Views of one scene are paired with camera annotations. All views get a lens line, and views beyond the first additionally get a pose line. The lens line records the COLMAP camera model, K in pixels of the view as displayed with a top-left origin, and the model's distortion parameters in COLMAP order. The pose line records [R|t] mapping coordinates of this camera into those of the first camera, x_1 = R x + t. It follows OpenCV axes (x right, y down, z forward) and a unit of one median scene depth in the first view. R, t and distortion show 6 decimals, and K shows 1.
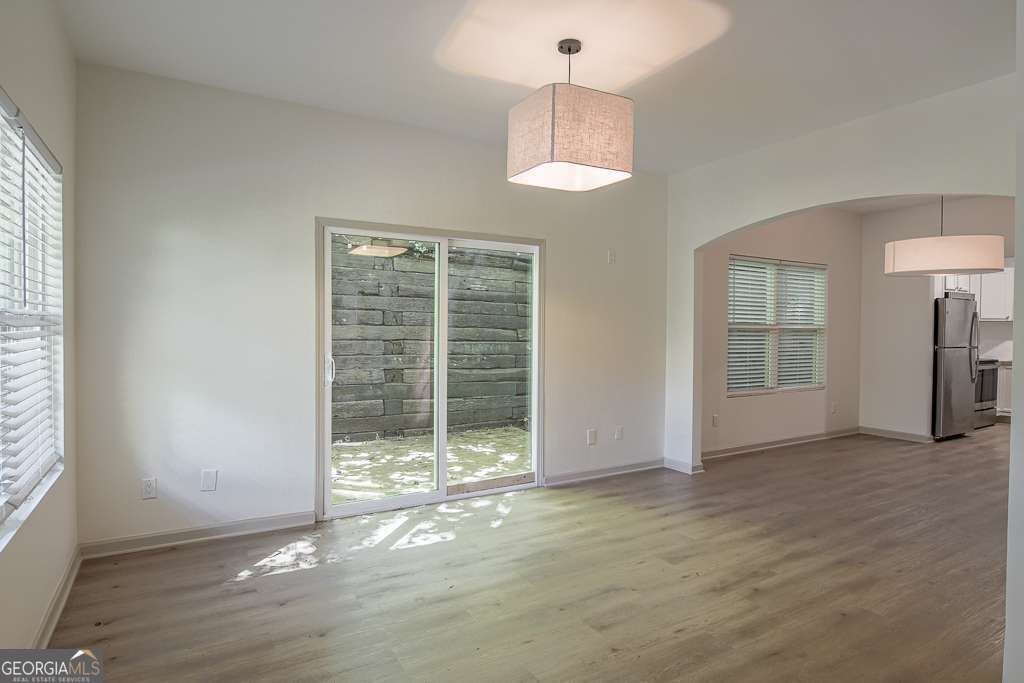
lens RADIAL K [[561.4, 0, 513.4], [0, 561.4, 335.4], [0, 0, 1]] dist [-0.015910, -0.000473]
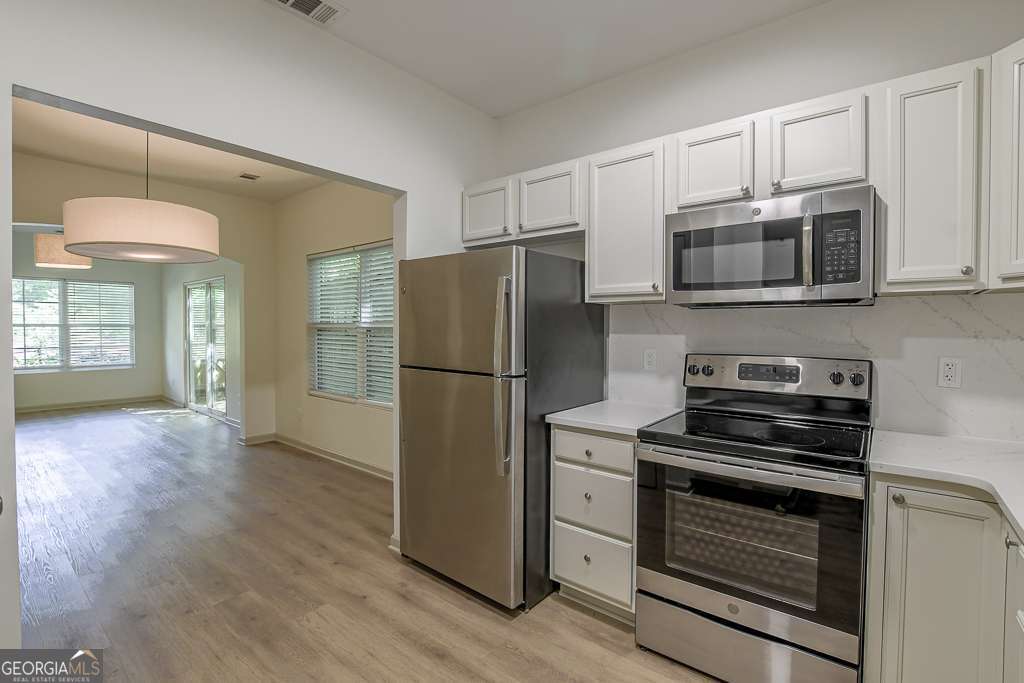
lens RADIAL K [[460.0, 0, 515.6], [0, 460.0, 338.1], [0, 0, 1]] dist [-0.025986, 0.000578]
pose [[0.359919, 0.013494, -0.932886, 1.168407], [-0.016810, 0.999827, 0.007977, -0.005791], [0.932832, 0.012810, 0.360084, 0.946680]]
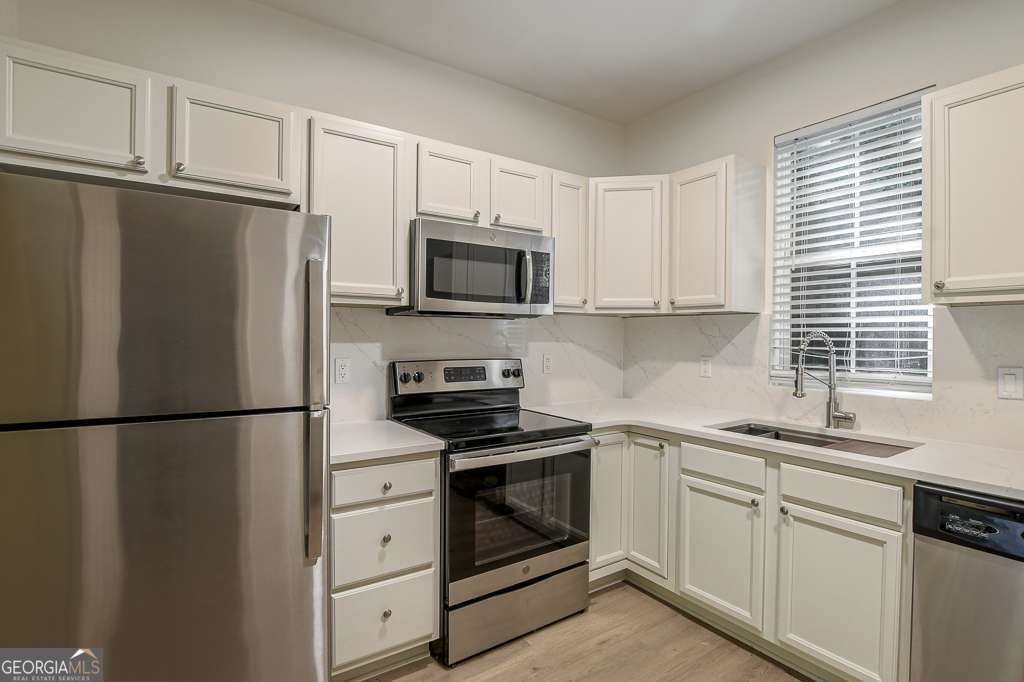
lens RADIAL K [[499.5, 0, 512.0], [0, 499.5, 341.0], [0, 0, 1]] dist [-0.020564, 0.000144]
pose [[0.997977, -0.001588, 0.063549, 0.950126], [0.001985, 0.999979, -0.006172, -0.006208], [-0.063538, 0.006286, 0.997960, 0.821214]]
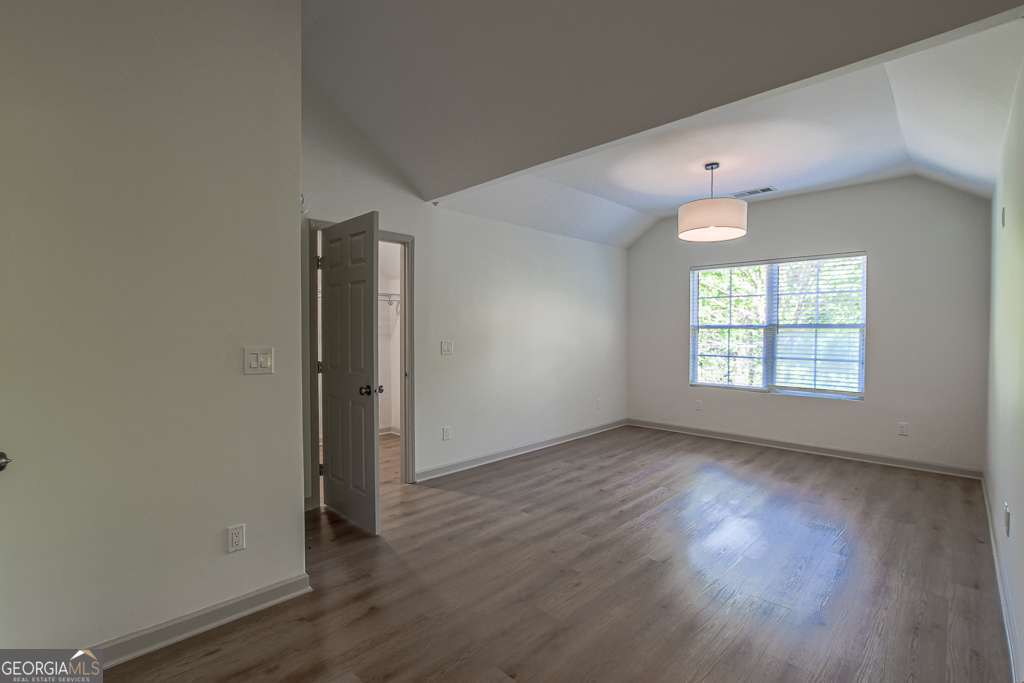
lens RADIAL K [[460.0, 0, 515.6], [0, 460.0, 338.1], [0, 0, 1]] dist [-0.025986, 0.000578]
pose [[-0.965472, -0.001588, -0.260503, 0.354905], [-0.011199, 0.999310, 0.035413, -0.012807], [0.260267, 0.037108, -0.964823, 0.949030]]
